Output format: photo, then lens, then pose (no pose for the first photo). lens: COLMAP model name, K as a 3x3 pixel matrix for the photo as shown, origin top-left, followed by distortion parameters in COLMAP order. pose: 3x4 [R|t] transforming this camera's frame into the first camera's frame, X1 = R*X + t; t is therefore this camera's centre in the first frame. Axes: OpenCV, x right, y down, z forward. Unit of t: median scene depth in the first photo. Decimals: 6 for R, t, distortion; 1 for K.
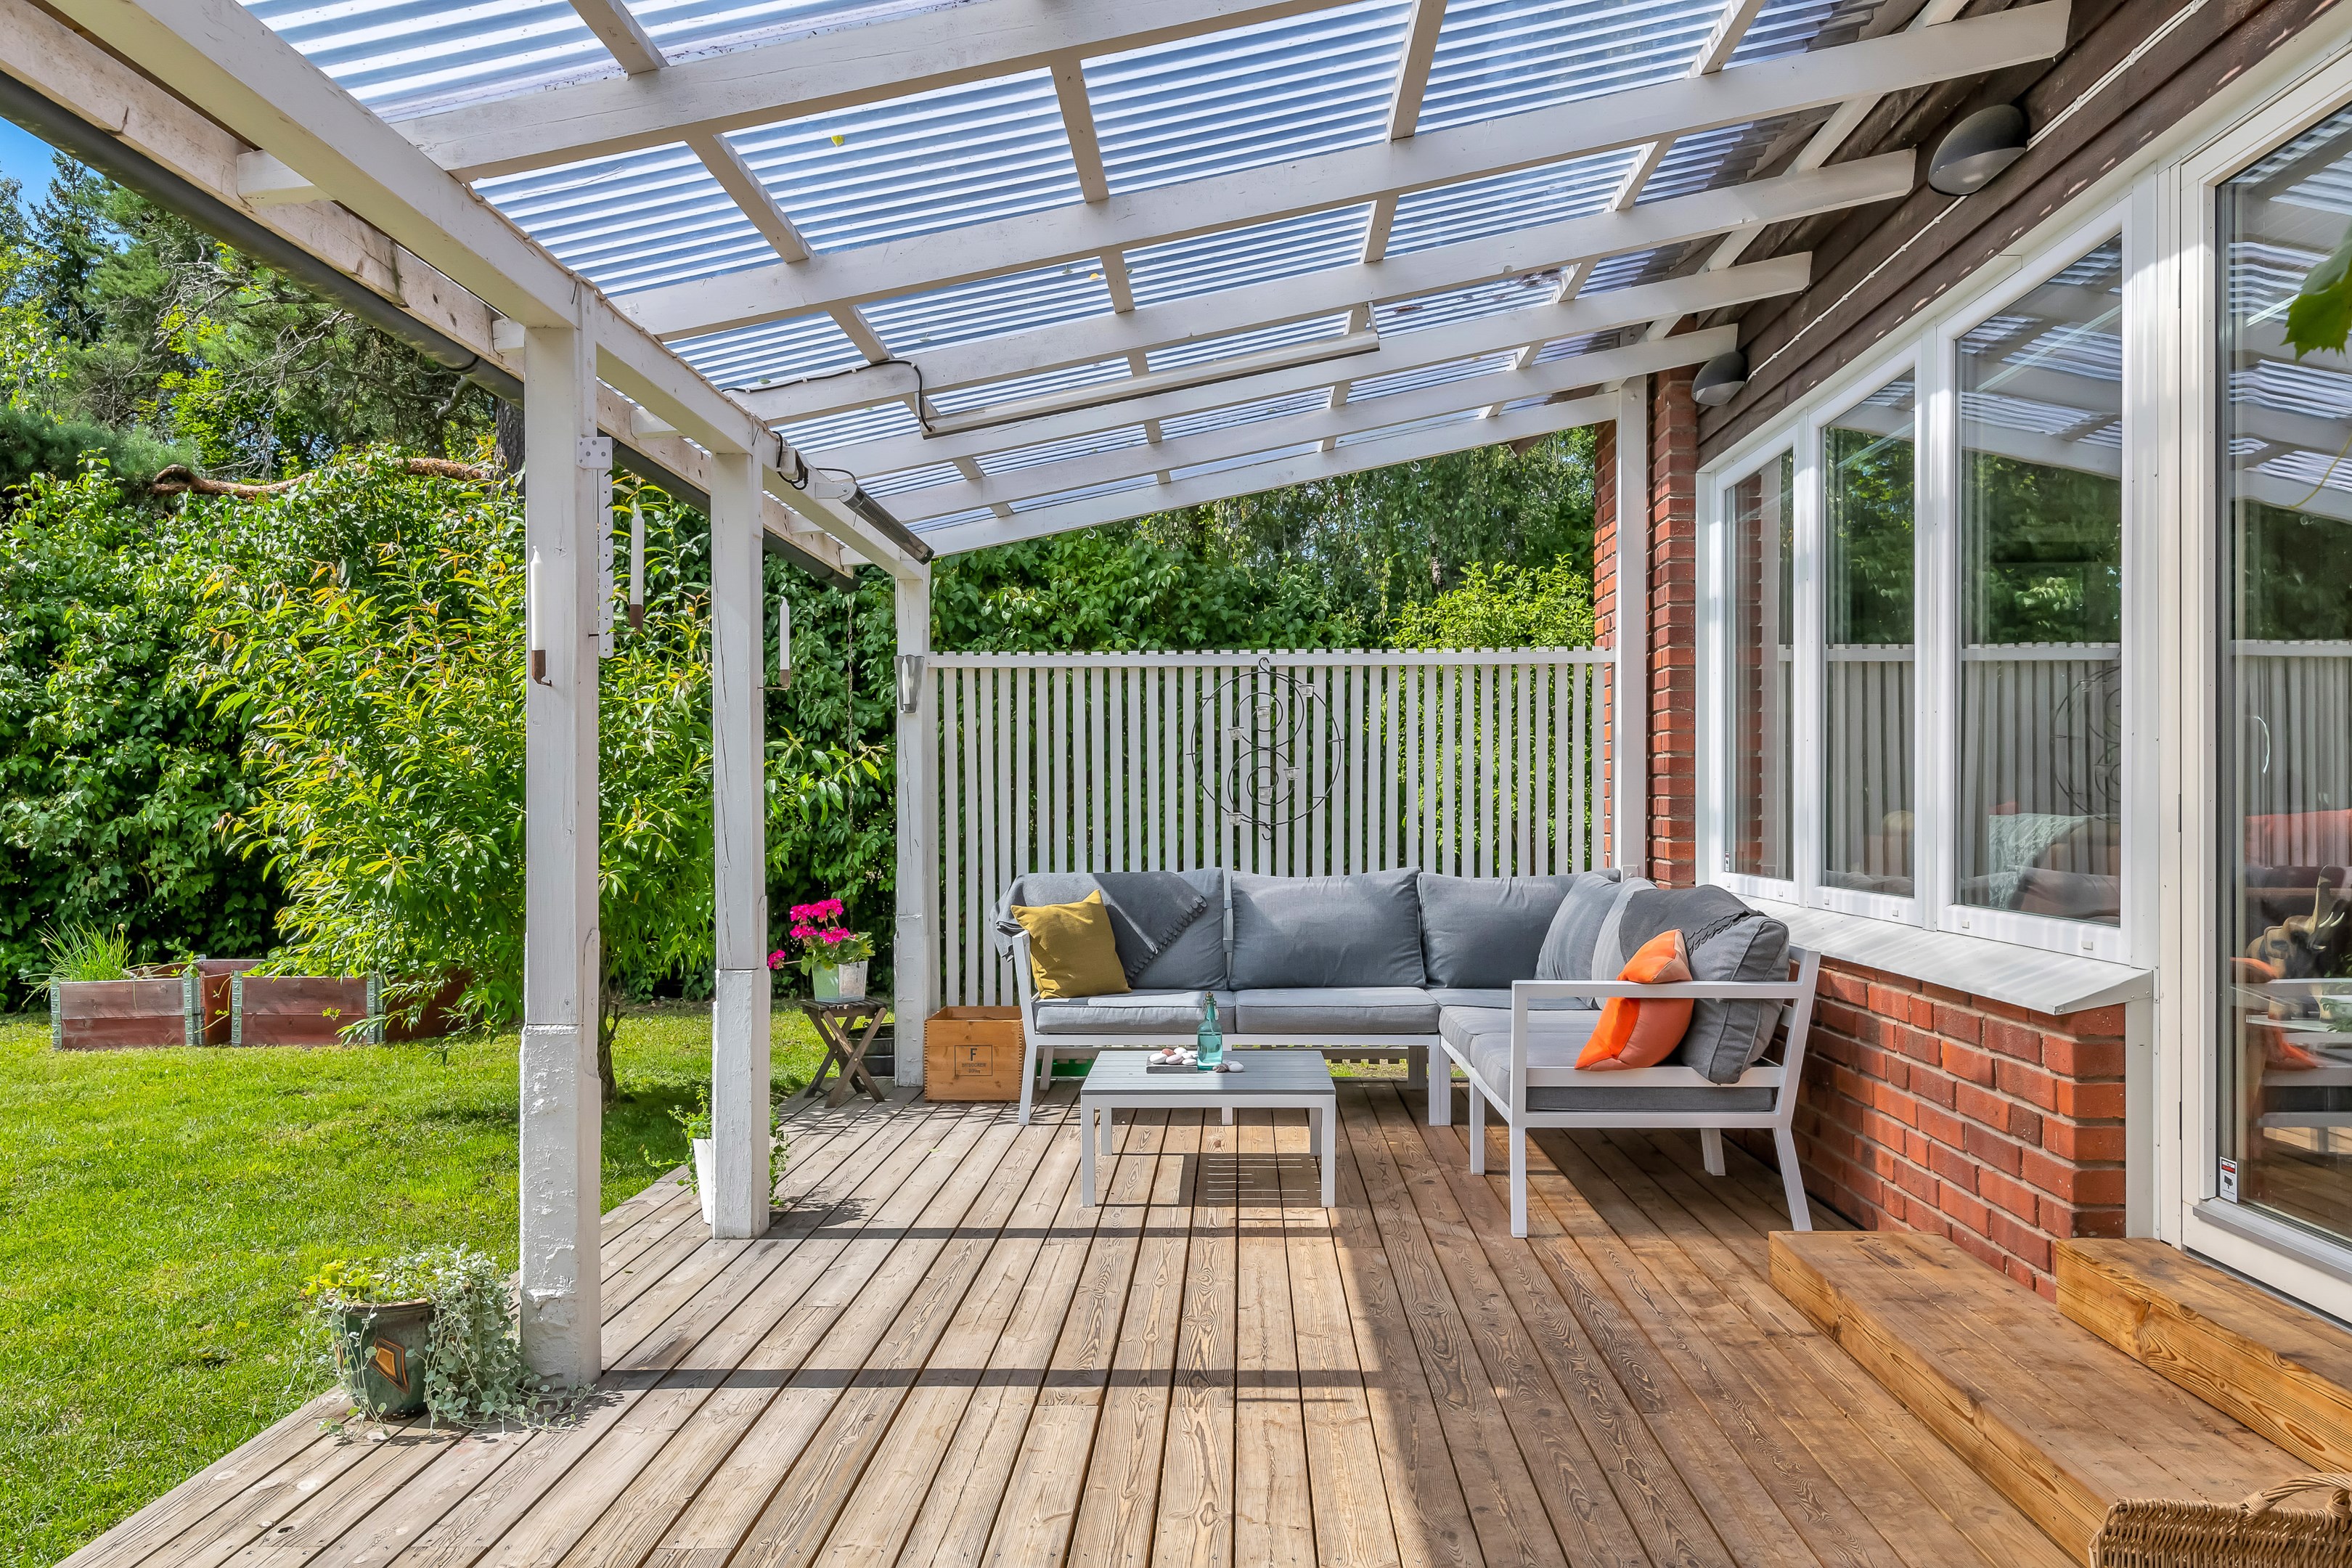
lens RADIAL K [[1626.7, 0, 1203.8], [0, 1626.7, 824.4], [0, 0, 1]] dist [0.067799, -0.064100]
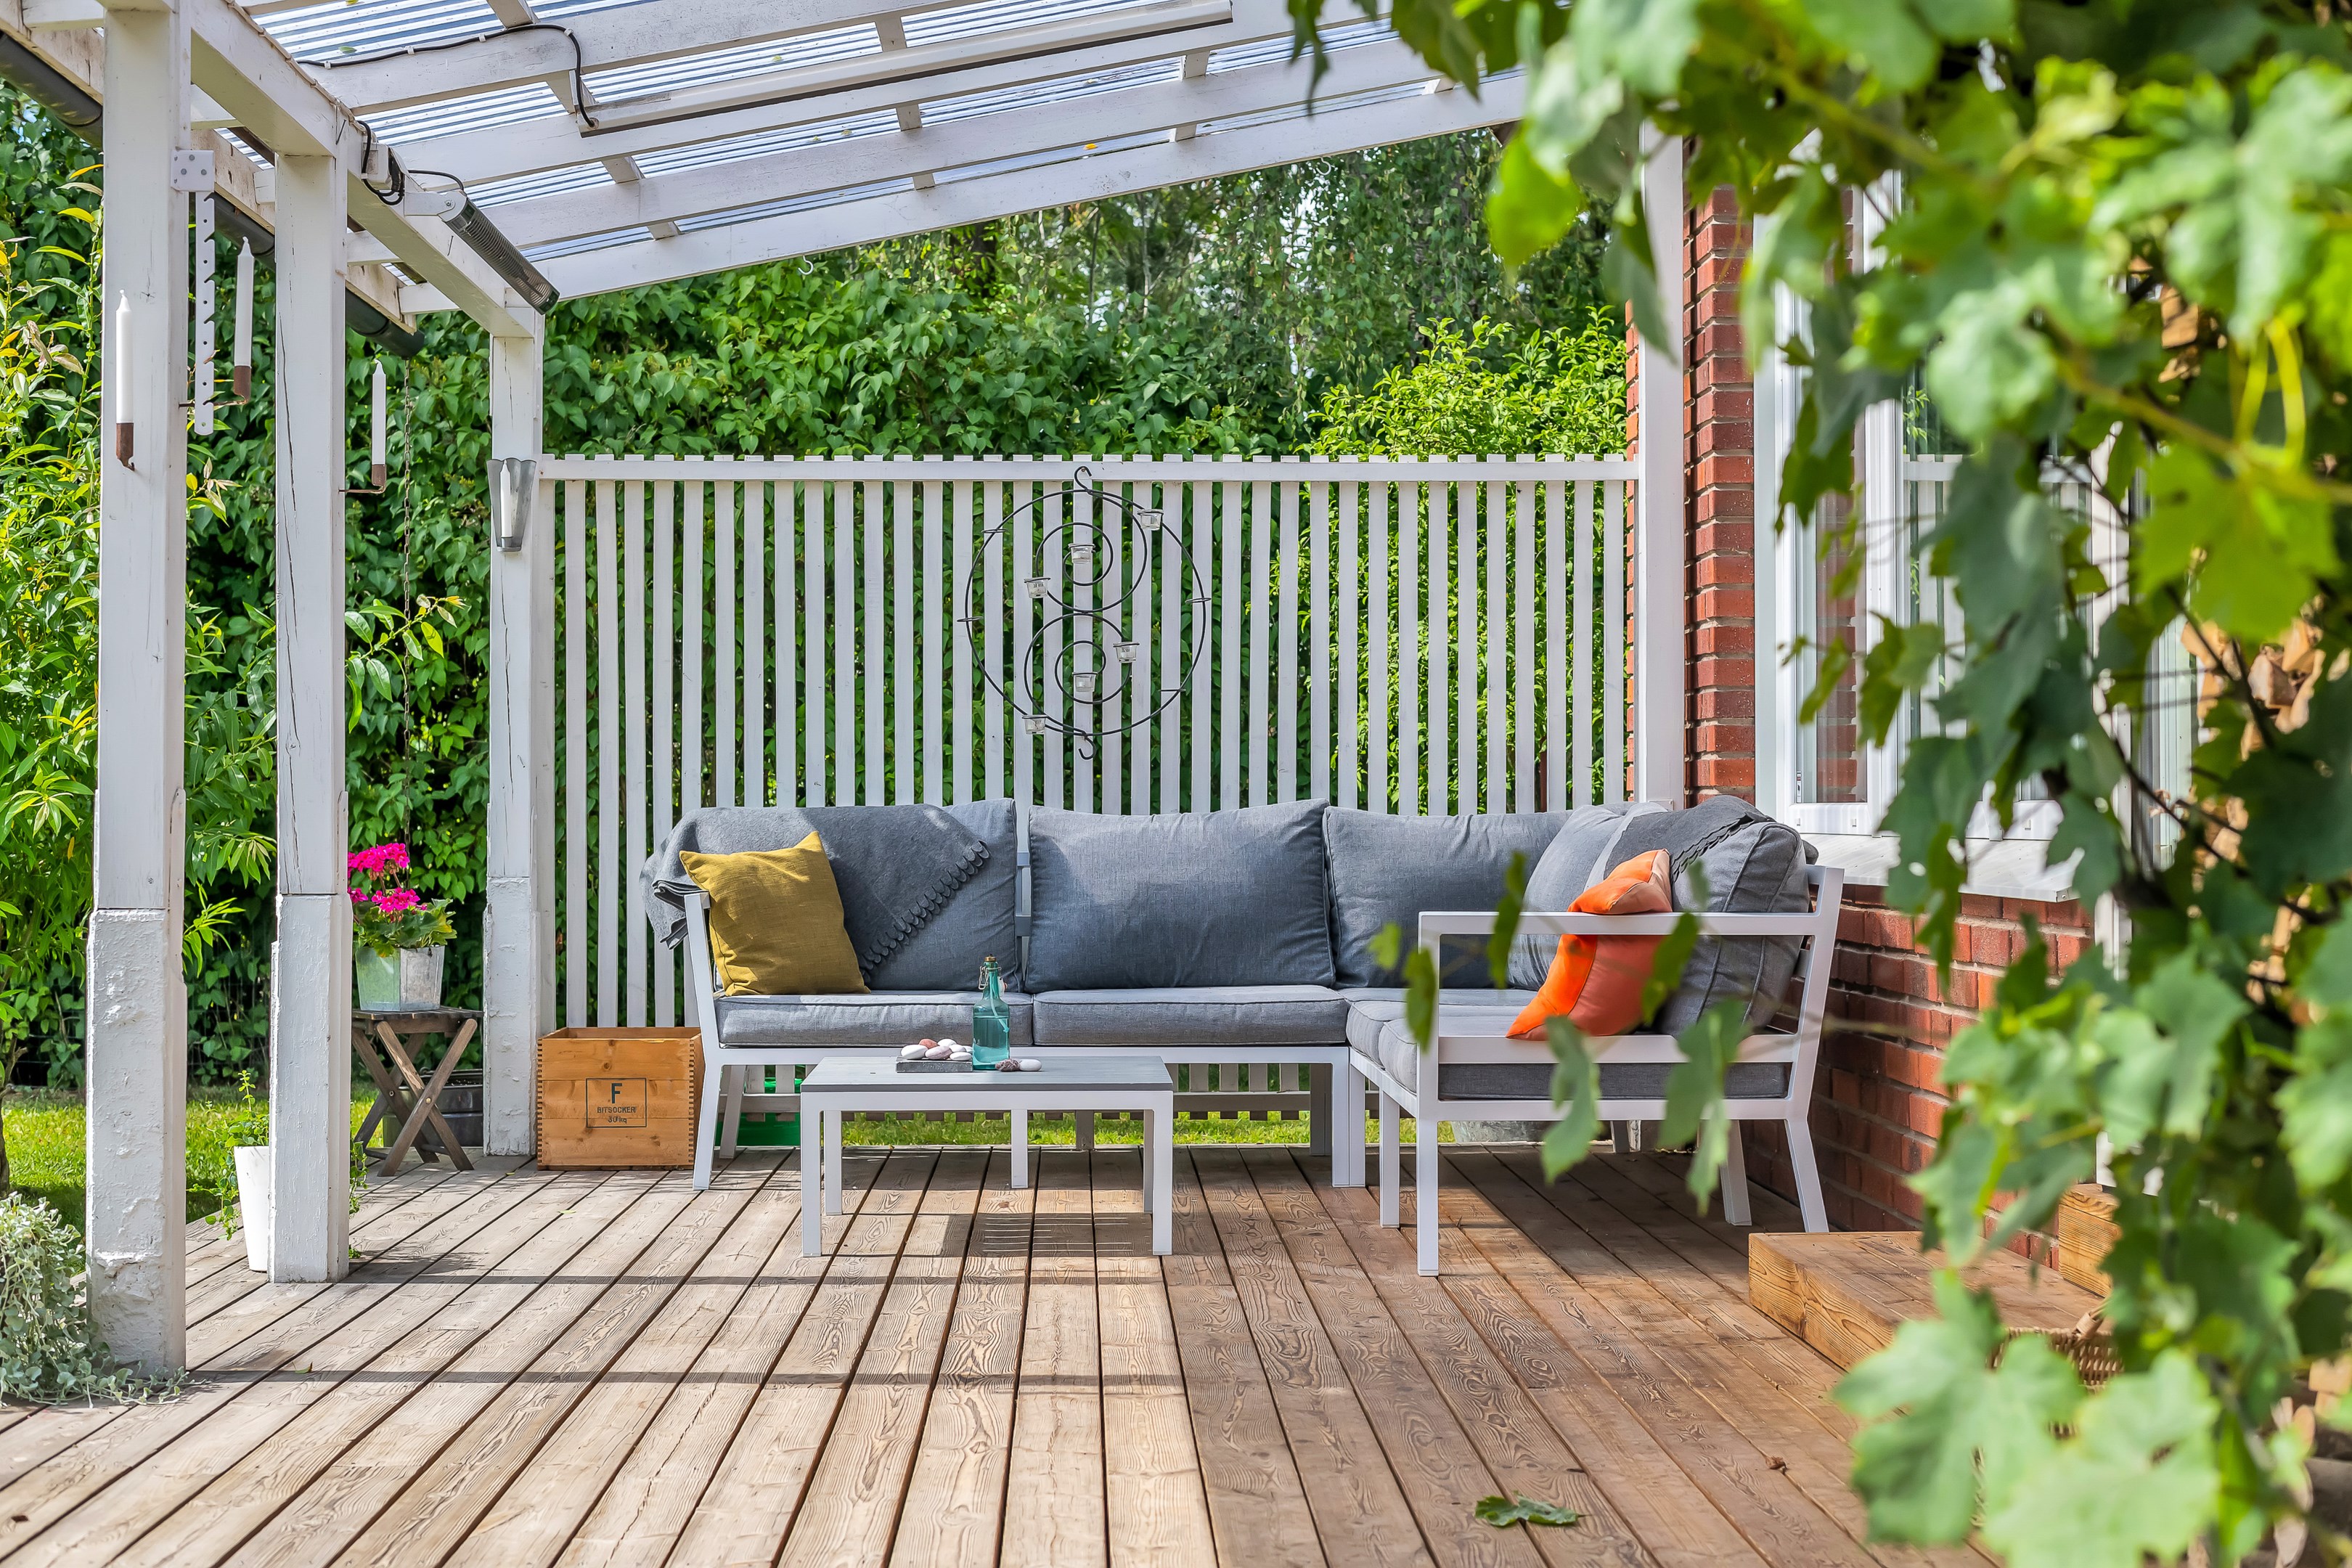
lens RADIAL K [[3415.2, 0, 1176.0], [0, 3415.2, 784.0], [0, 0, 1]] dist [0.009245, 0.029321]
pose [[0.998594, 0.002964, 0.052918, 0.003933], [-0.001820, 0.999764, -0.021666, 0.049204], [-0.052970, 0.021539, 0.998364, -0.317900]]
